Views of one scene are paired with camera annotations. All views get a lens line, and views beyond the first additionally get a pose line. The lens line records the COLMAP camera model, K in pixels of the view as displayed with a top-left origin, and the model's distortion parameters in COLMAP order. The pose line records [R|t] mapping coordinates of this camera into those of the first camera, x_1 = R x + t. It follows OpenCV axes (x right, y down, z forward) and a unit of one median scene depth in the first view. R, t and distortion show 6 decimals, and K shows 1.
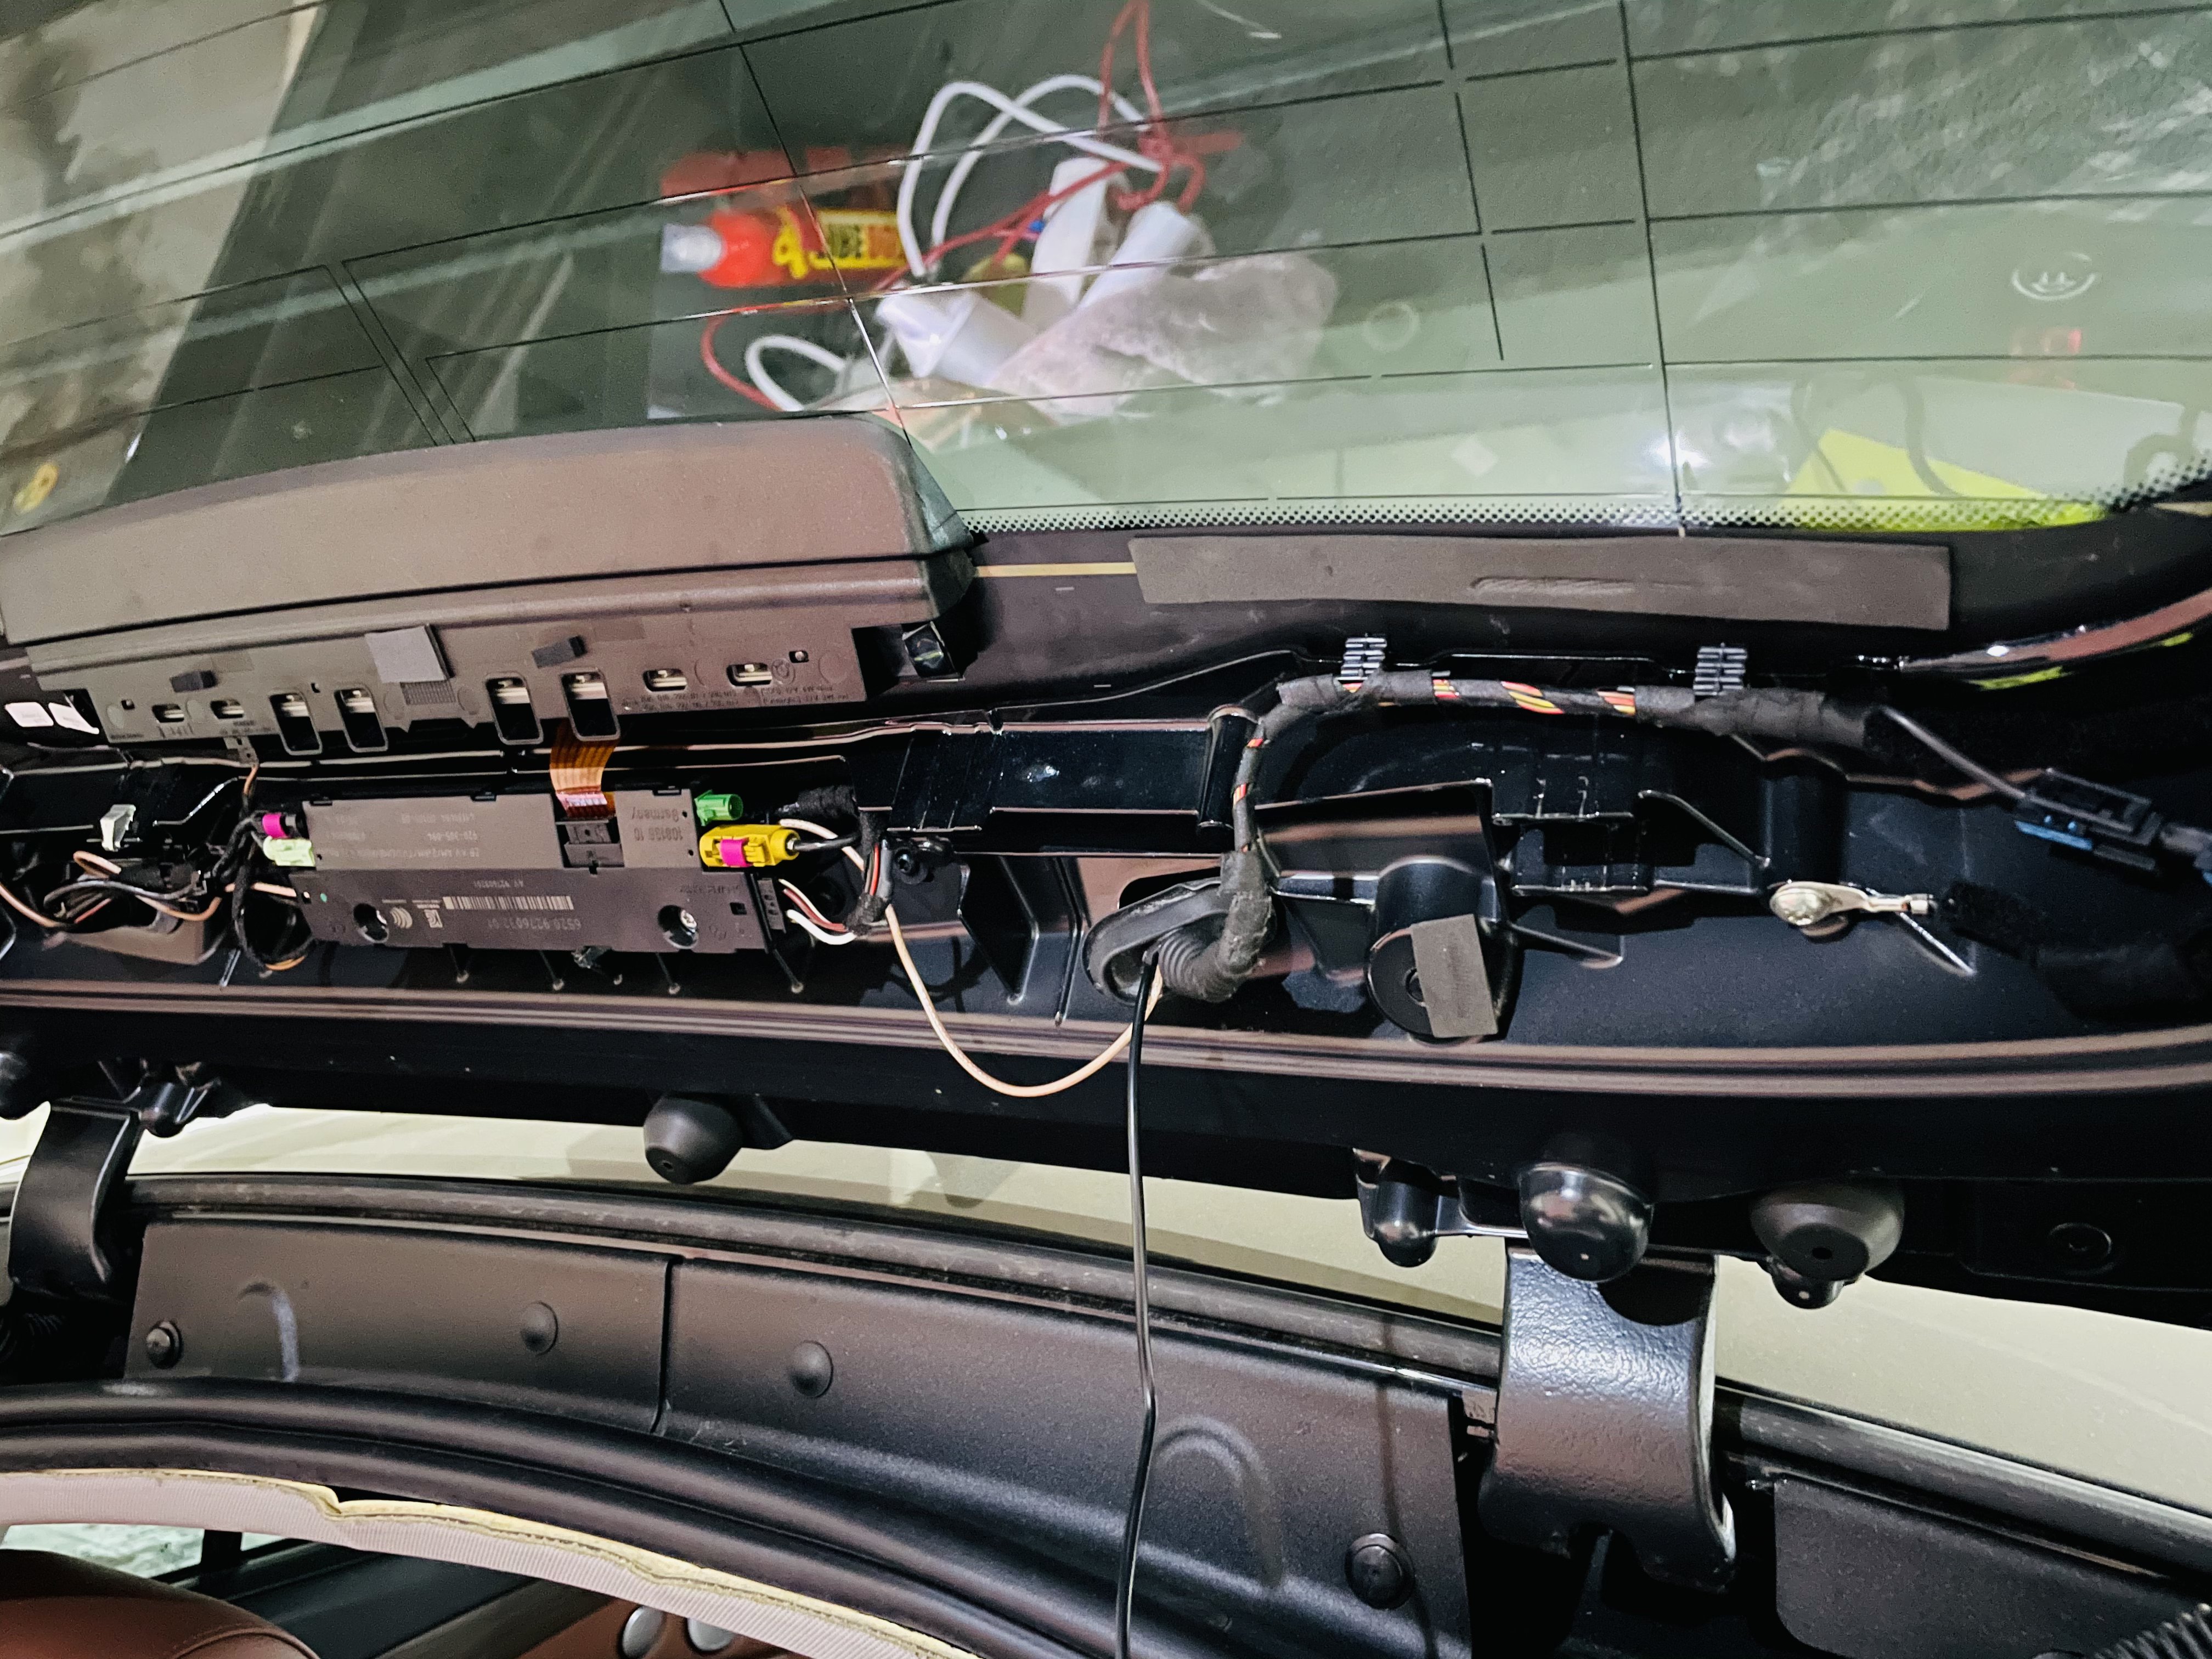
lens RADIAL K [[1688.9, 0, 1106.0], [0, 1688.9, 829.5], [0, 0, 1]] dist [0.092858, -0.148292]
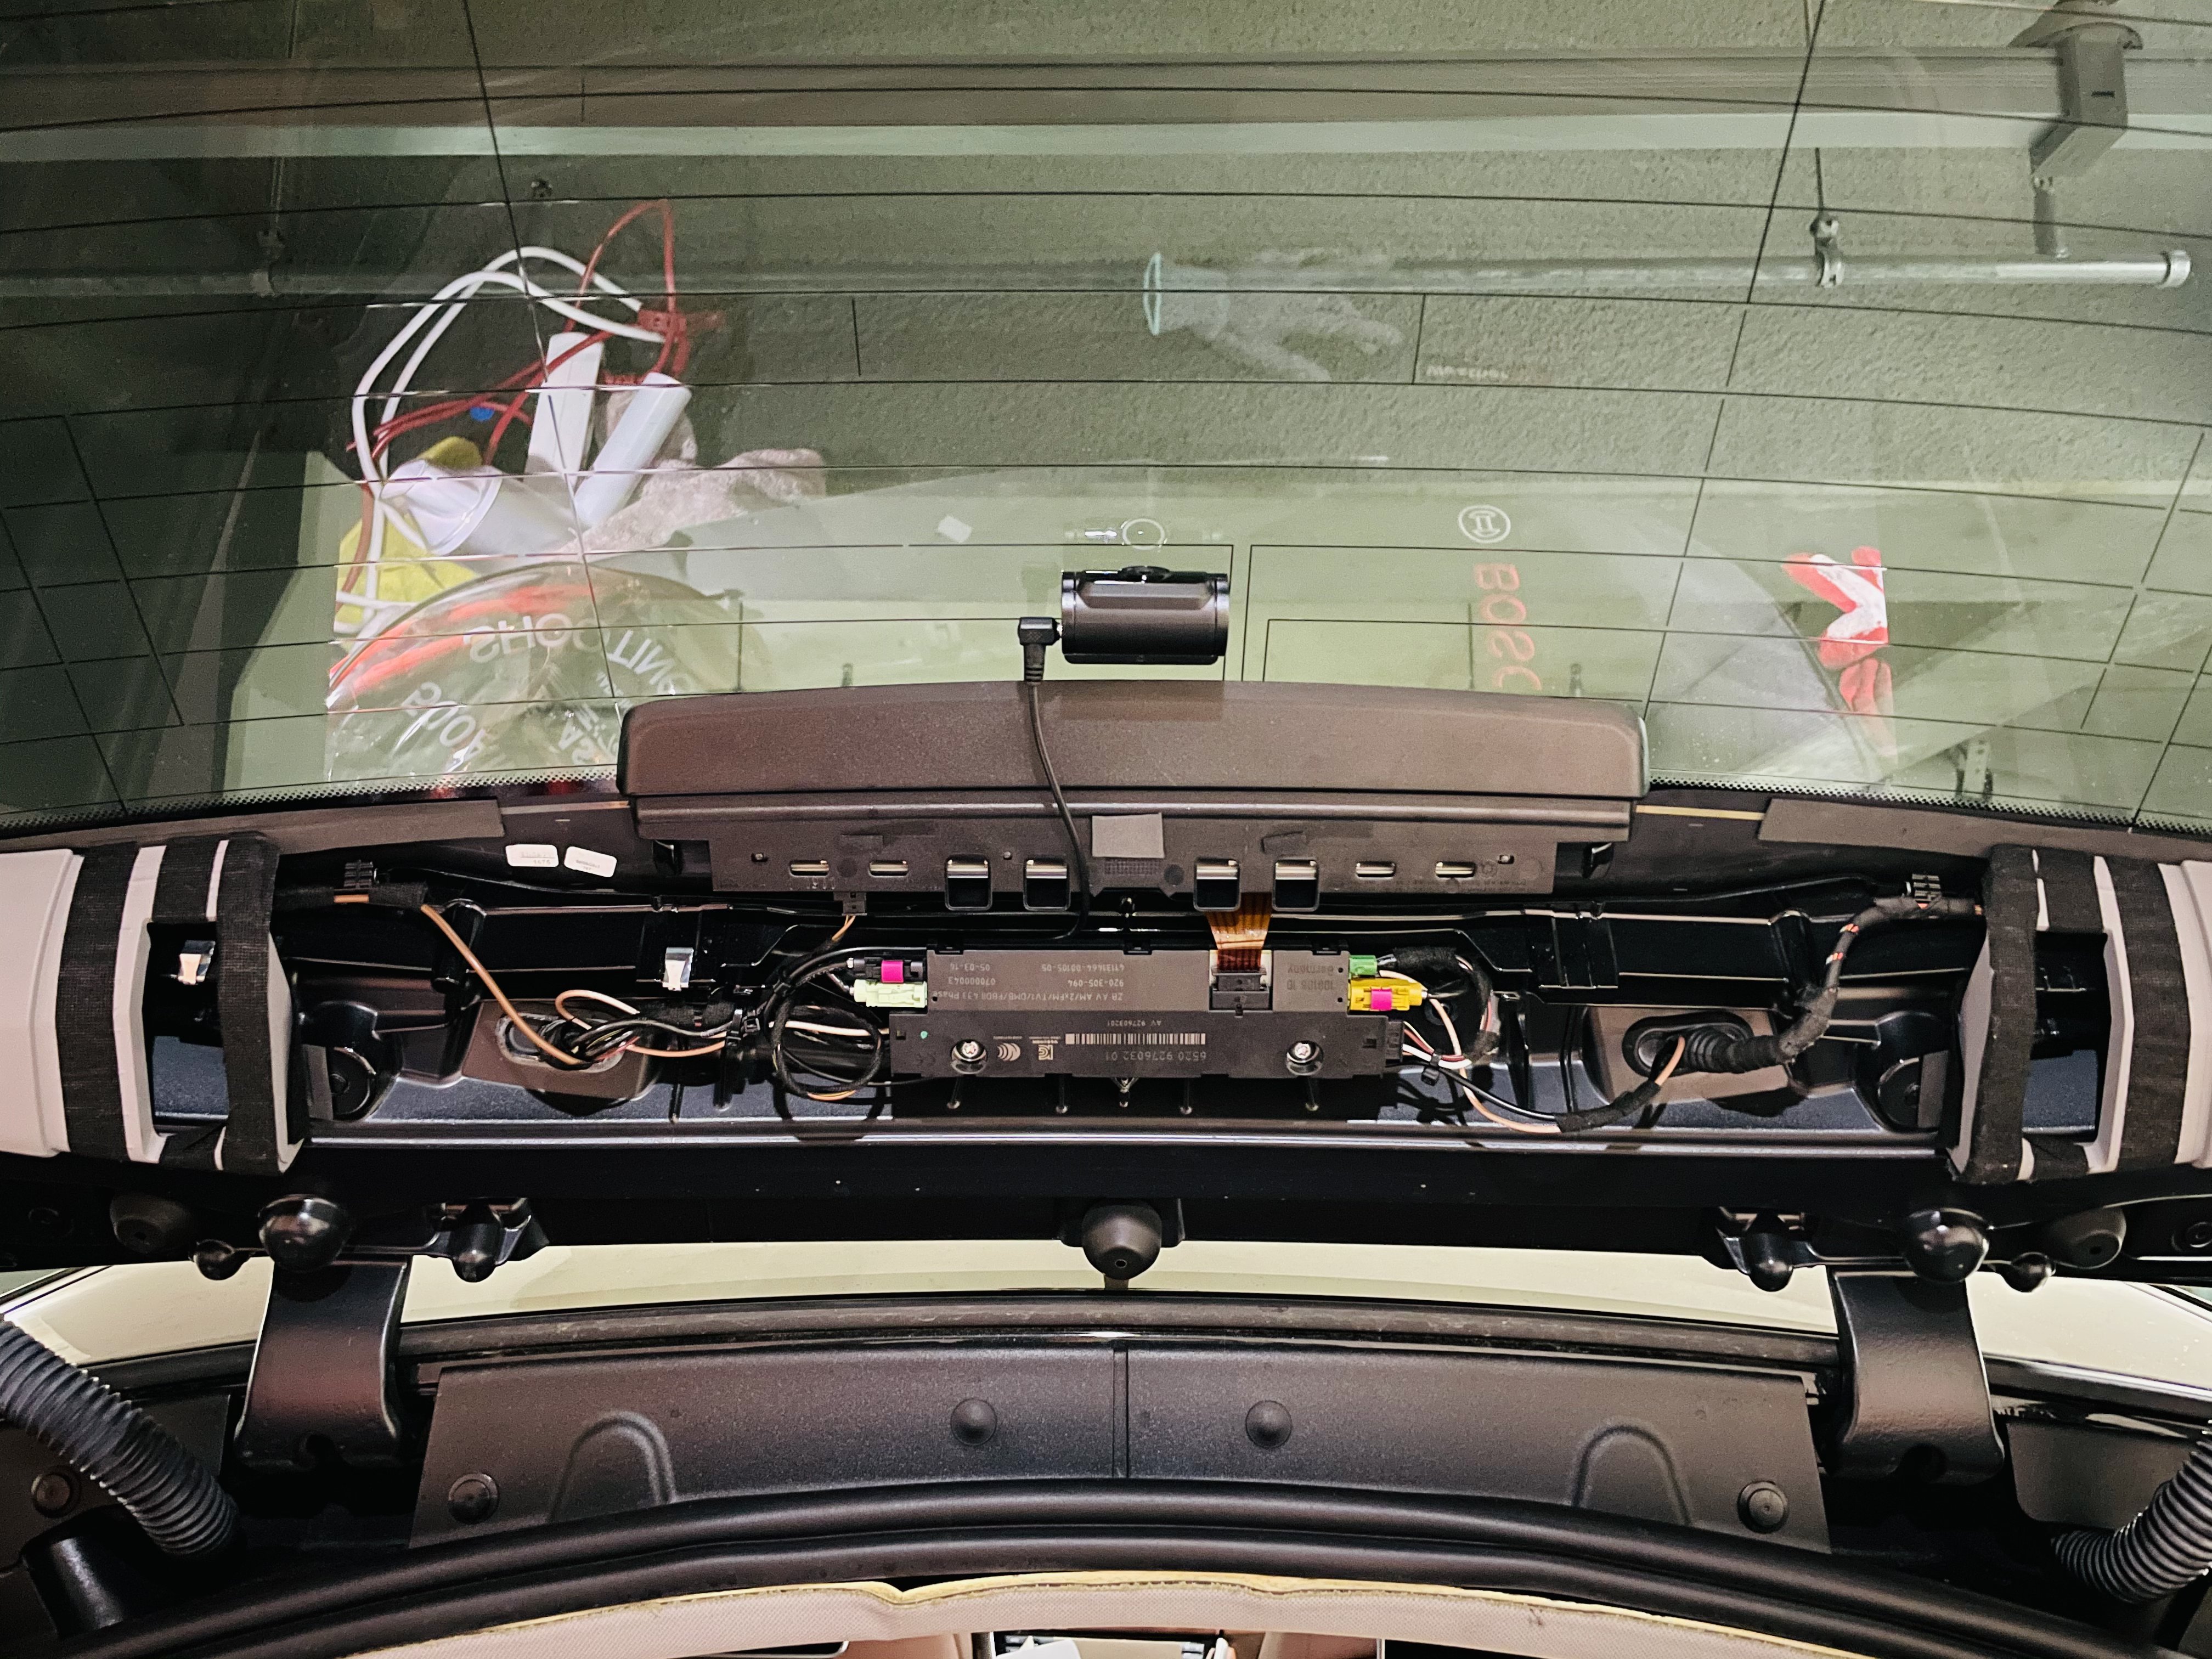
lens RADIAL K [[1668.8, 0, 1106.0], [0, 1668.8, 829.5], [0, 0, 1]] dist [0.098392, -0.142921]
pose [[0.896881, 0.052214, 0.439179, -0.993203], [-0.017461, 0.996413, -0.082805, -0.007194], [-0.441927, 0.066597, 0.894575, -0.071844]]
